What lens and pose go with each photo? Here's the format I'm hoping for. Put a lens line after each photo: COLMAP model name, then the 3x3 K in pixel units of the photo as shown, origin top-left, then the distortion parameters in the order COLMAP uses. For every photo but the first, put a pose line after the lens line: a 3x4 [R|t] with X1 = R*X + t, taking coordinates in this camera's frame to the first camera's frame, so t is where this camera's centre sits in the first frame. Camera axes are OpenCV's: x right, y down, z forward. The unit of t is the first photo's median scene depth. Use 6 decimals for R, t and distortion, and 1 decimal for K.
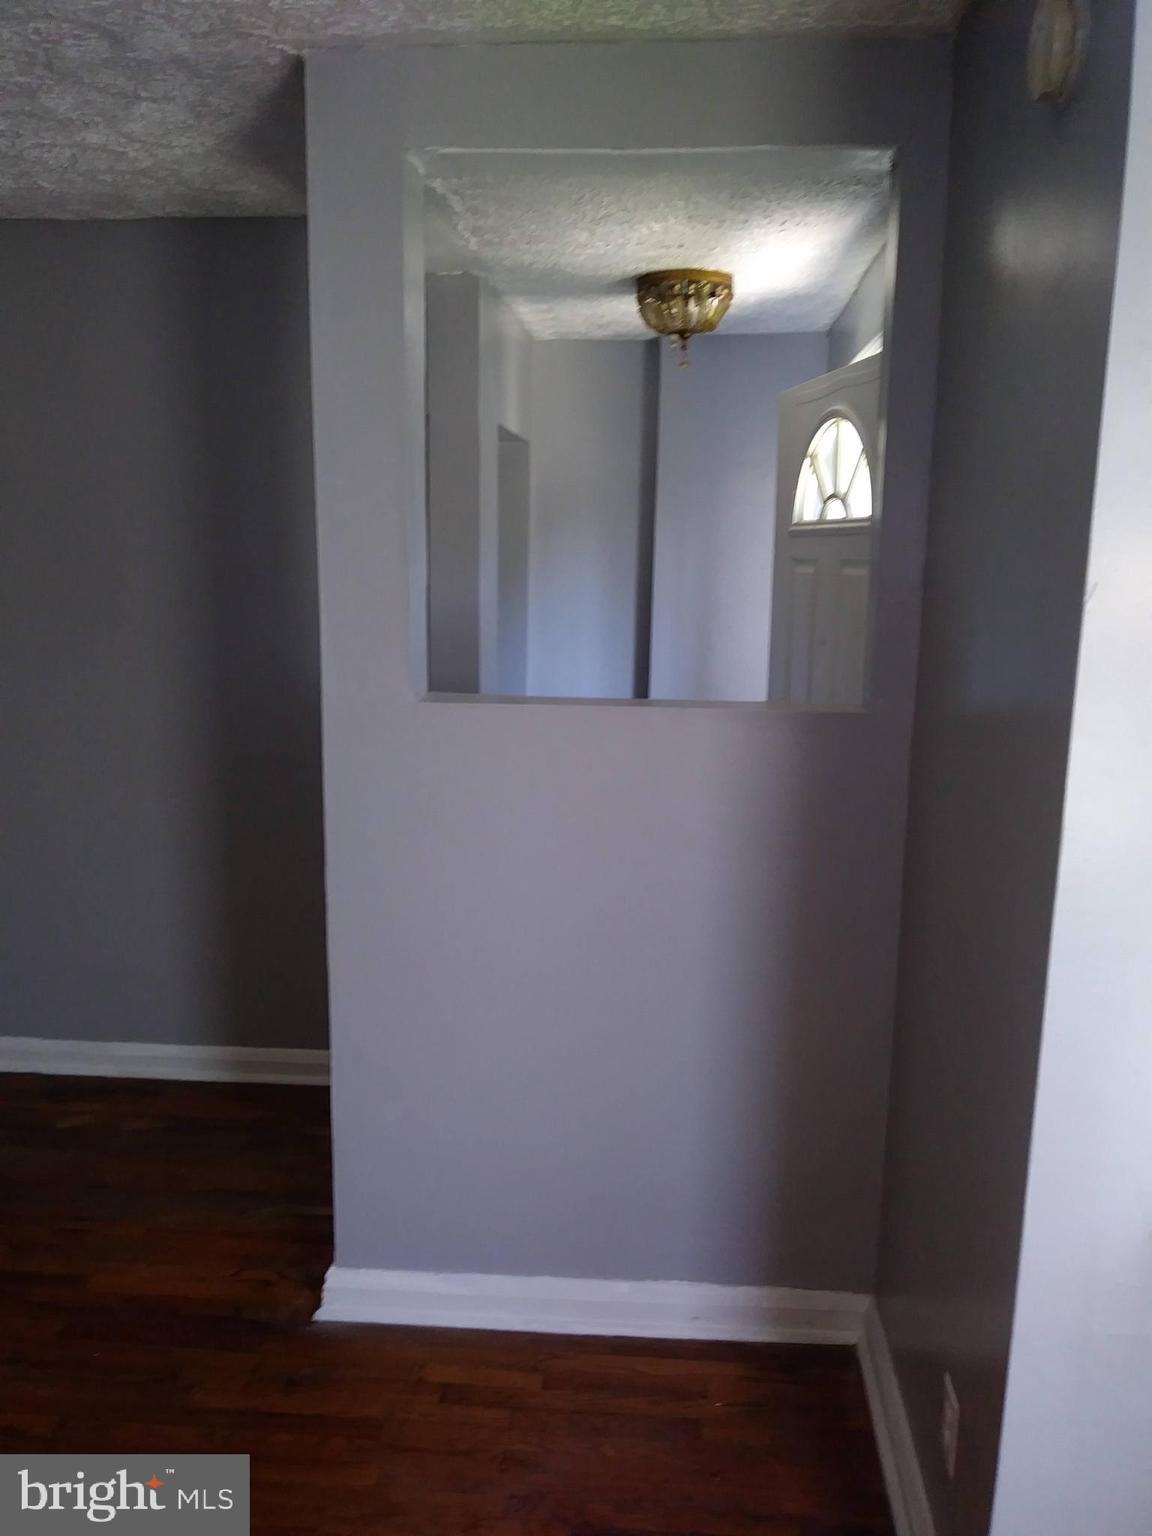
lens RADIAL K [[1236.3, 0, 575.2], [0, 1236.3, 756.7], [0, 0, 1]] dist [0.034245, -0.078695]
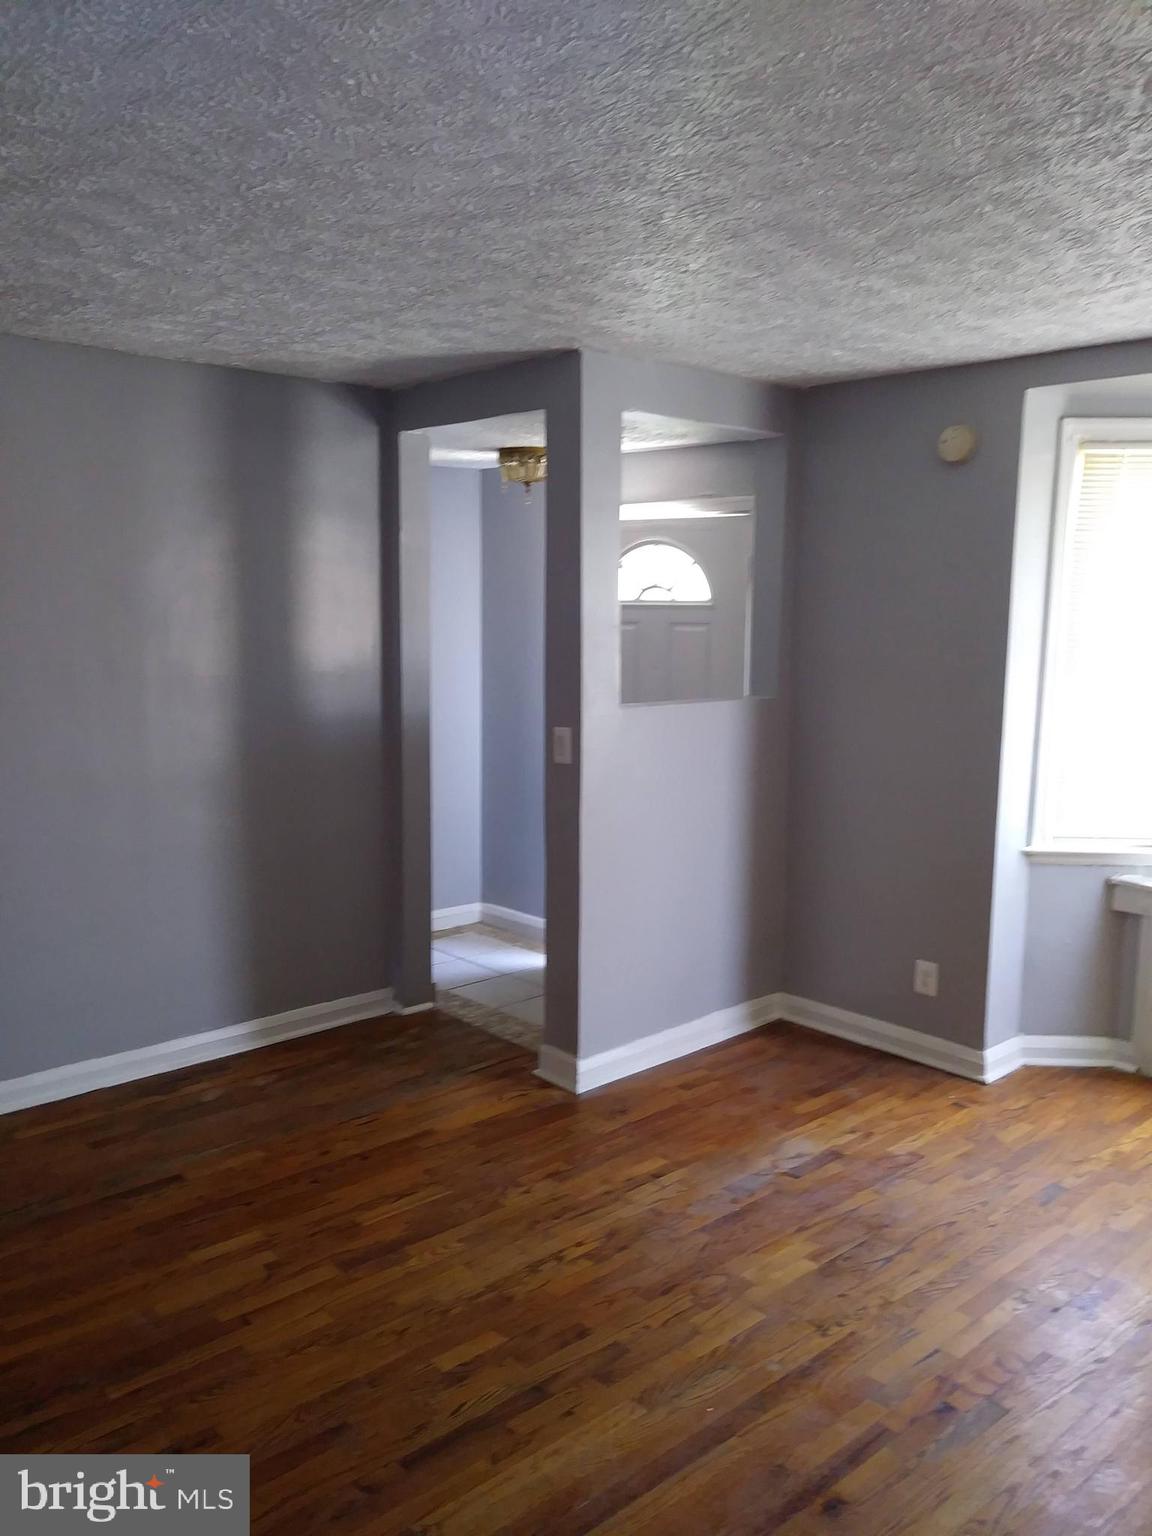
lens RADIAL K [[1236.3, 0, 581.9], [0, 1236.3, 777.0], [0, 0, 1]] dist [0.034245, -0.078695]
pose [[0.666818, -0.101400, 0.738290, -1.360217], [0.121280, 0.992258, 0.026742, 0.001248], [-0.735286, 0.071708, 0.673953, -0.121762]]
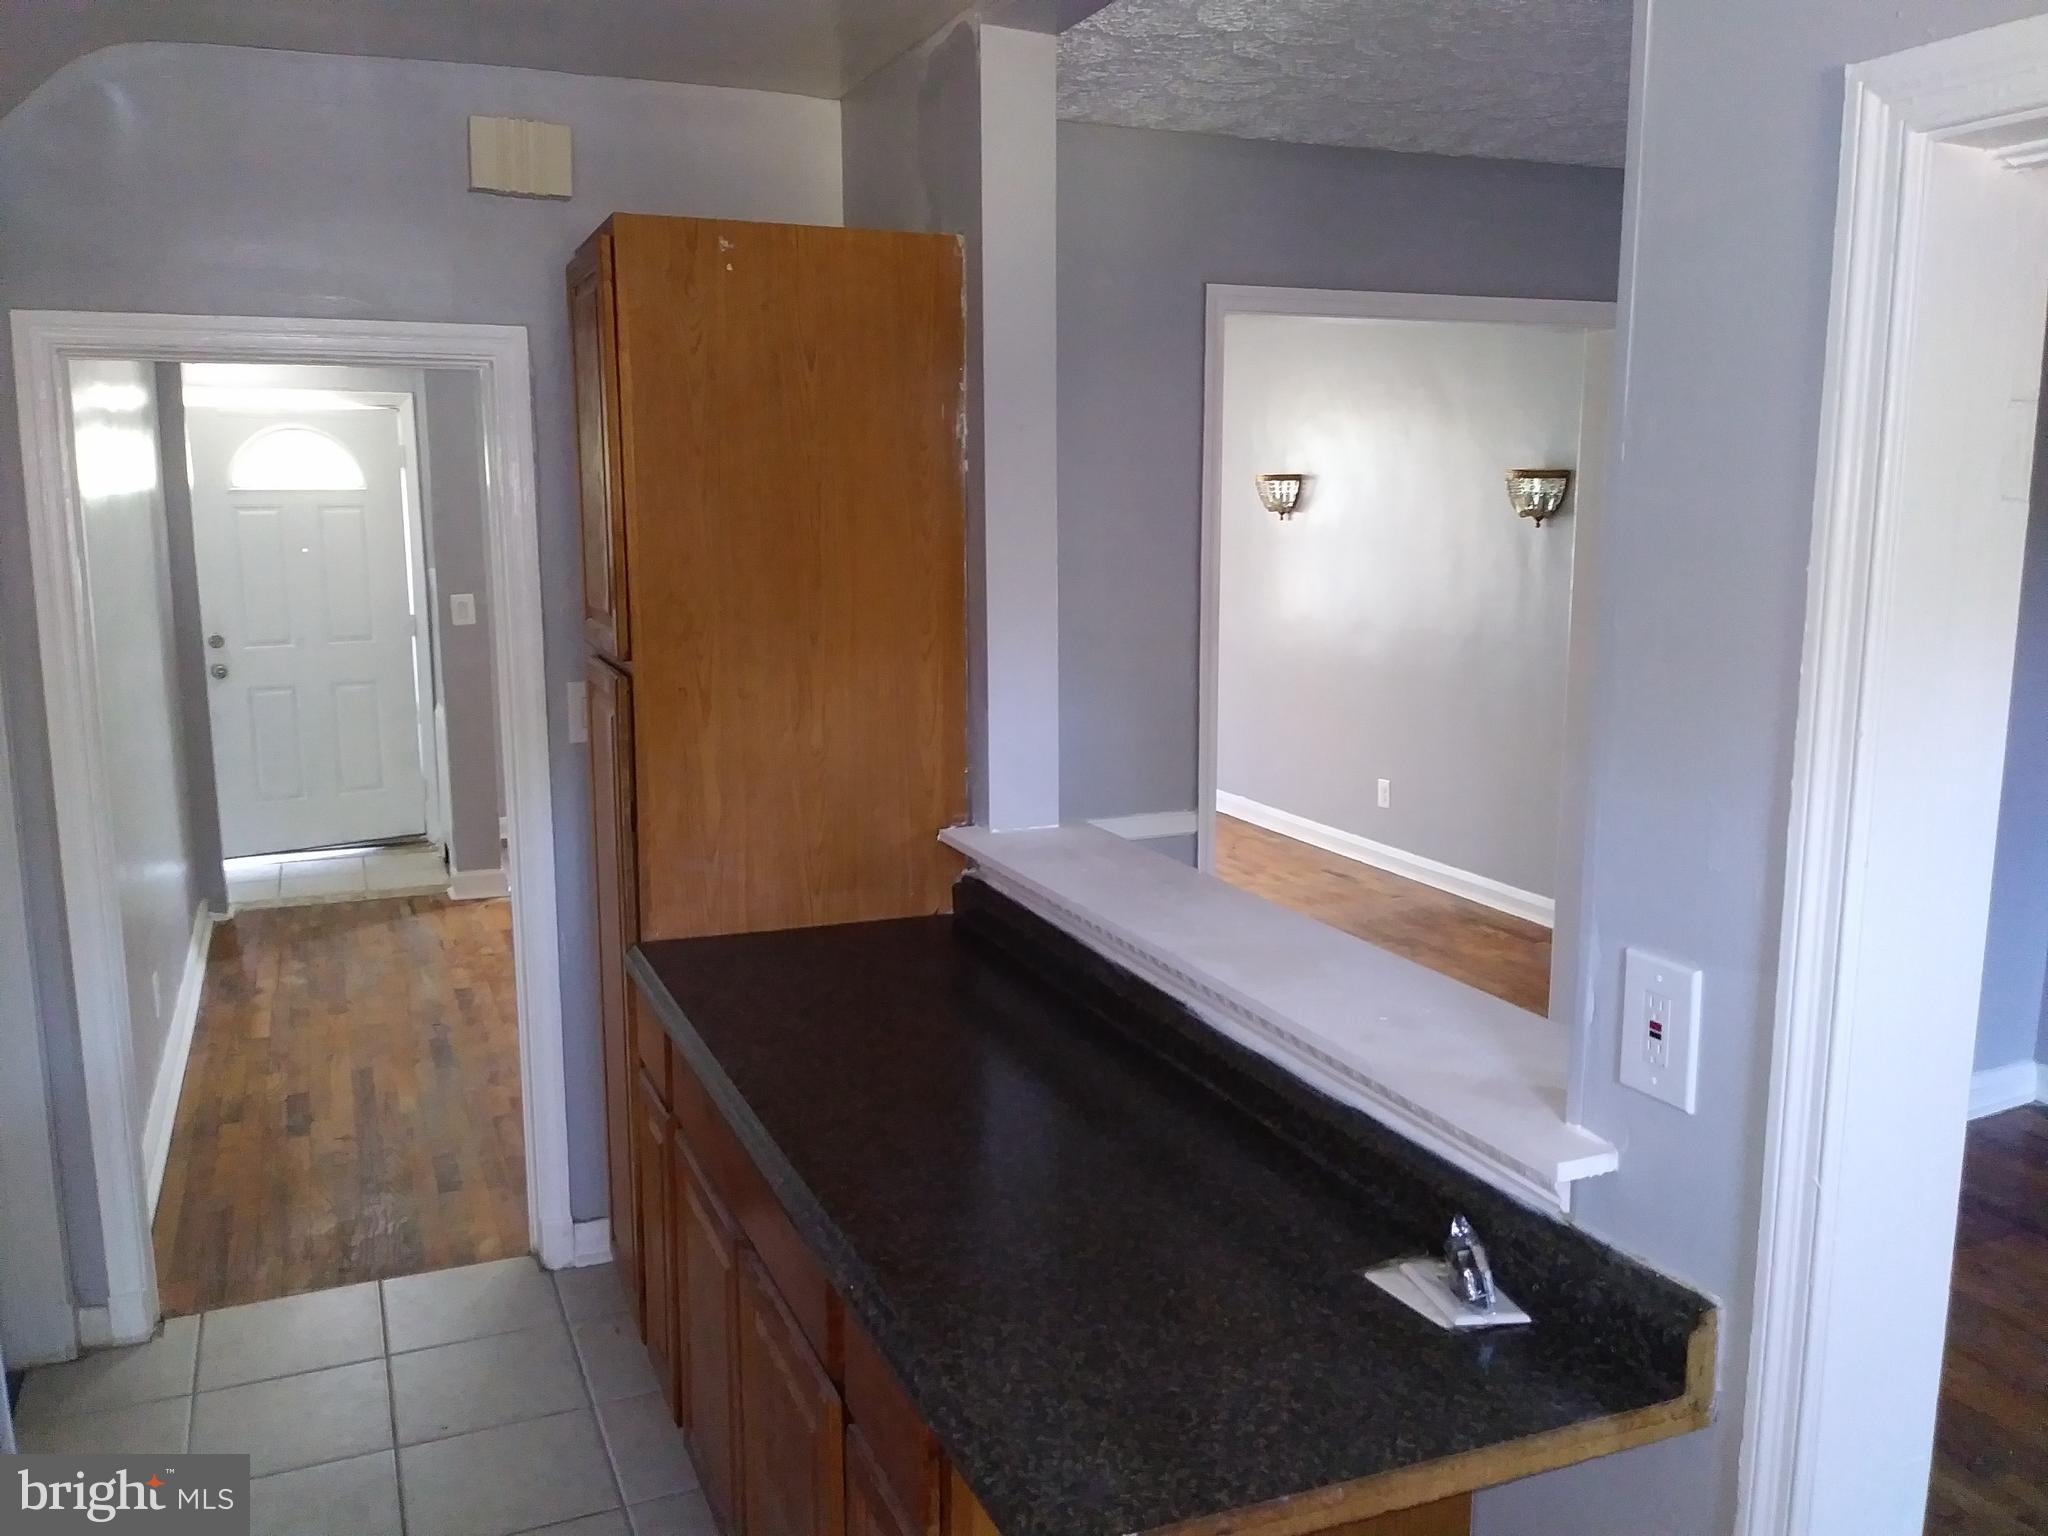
lens RADIAL K [[1648.5, 0, 1023.8], [0, 1648.5, 766.2], [0, 0, 1]] dist [0.034245, -0.078695]
pose [[-0.472401, -0.158773, 0.866965, -2.852922], [0.149575, 0.954931, 0.256385, -0.296001], [-0.868599, 0.250793, -0.427362, 1.373474]]
